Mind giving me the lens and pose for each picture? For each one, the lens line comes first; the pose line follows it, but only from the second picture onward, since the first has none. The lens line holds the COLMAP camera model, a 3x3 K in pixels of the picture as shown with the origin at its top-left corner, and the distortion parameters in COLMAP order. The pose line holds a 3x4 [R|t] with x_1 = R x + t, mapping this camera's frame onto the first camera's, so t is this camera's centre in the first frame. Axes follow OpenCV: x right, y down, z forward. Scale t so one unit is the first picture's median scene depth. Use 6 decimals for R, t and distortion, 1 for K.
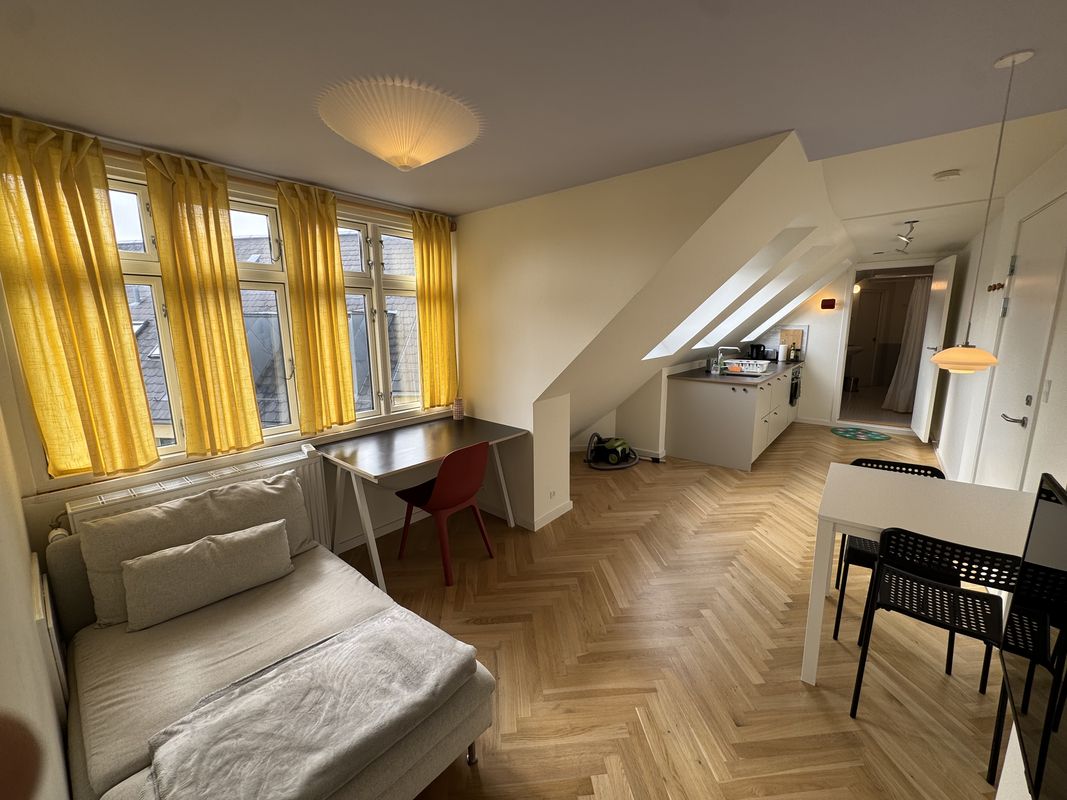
lens RADIAL K [[426.5, 0, 533.5], [0, 426.5, 400.0], [0, 0, 1]] dist [-0.001221, 0.000401]
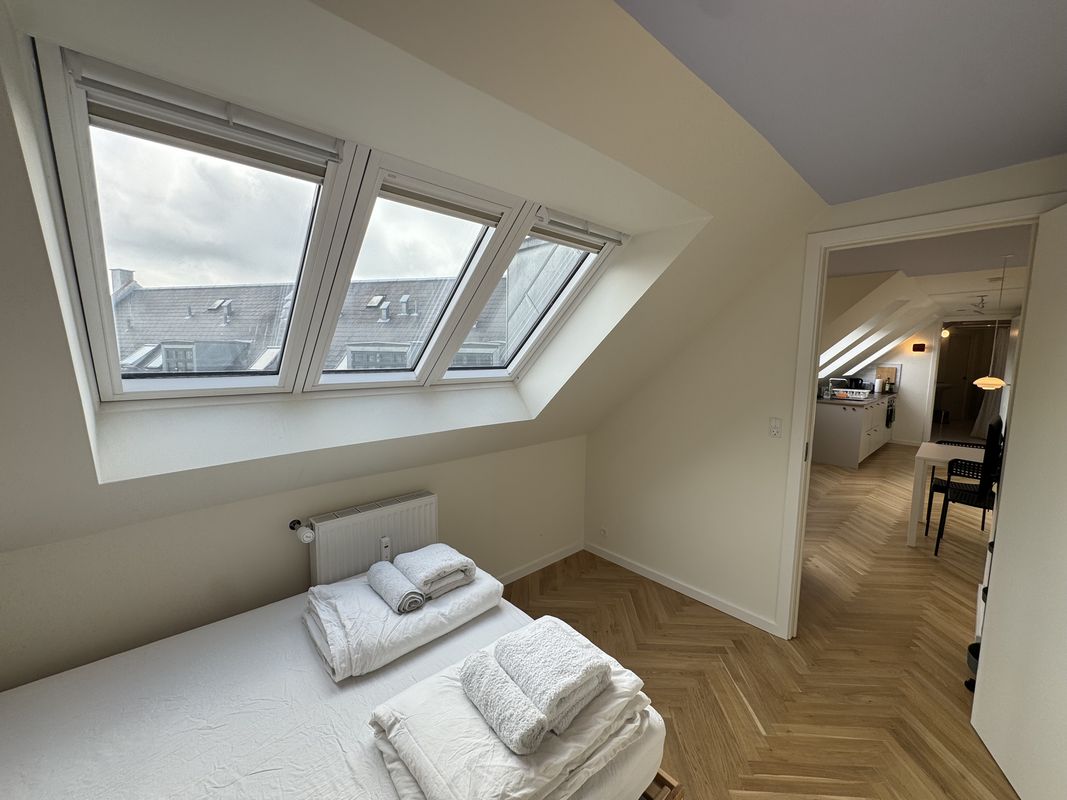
lens RADIAL K [[426.5, 0, 533.5], [0, 426.5, 400.0], [0, 0, 1]] dist [-0.001221, 0.000401]
pose [[0.990664, 0.037704, -0.131008, -0.655768], [-0.046759, 0.996674, -0.066744, 0.162089], [0.128055, 0.072247, 0.989132, -0.938654]]
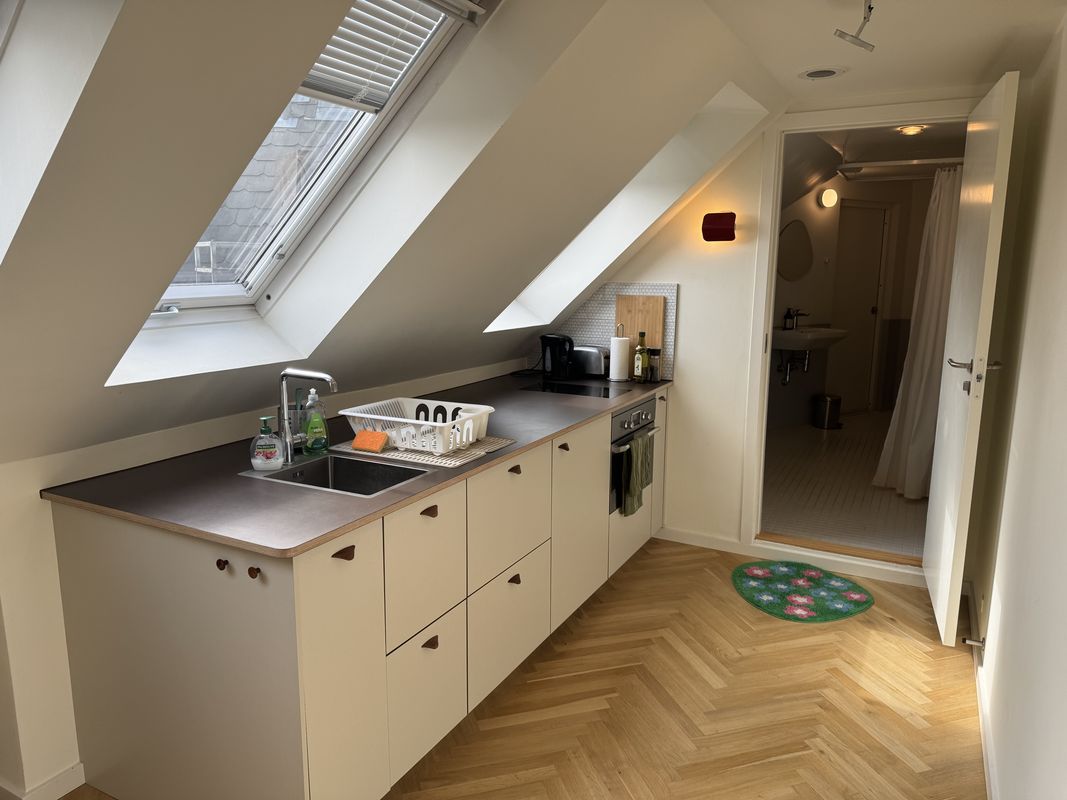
lens RADIAL K [[746.0, 0, 533.5], [0, 746.0, 400.0], [0, 0, 1]] dist [-0.002838, -0.001154]
pose [[0.980075, -0.021829, 0.197422, 1.032686], [0.021379, 0.999762, 0.004412, -0.212492], [-0.197472, -0.000103, 0.980309, 1.035884]]
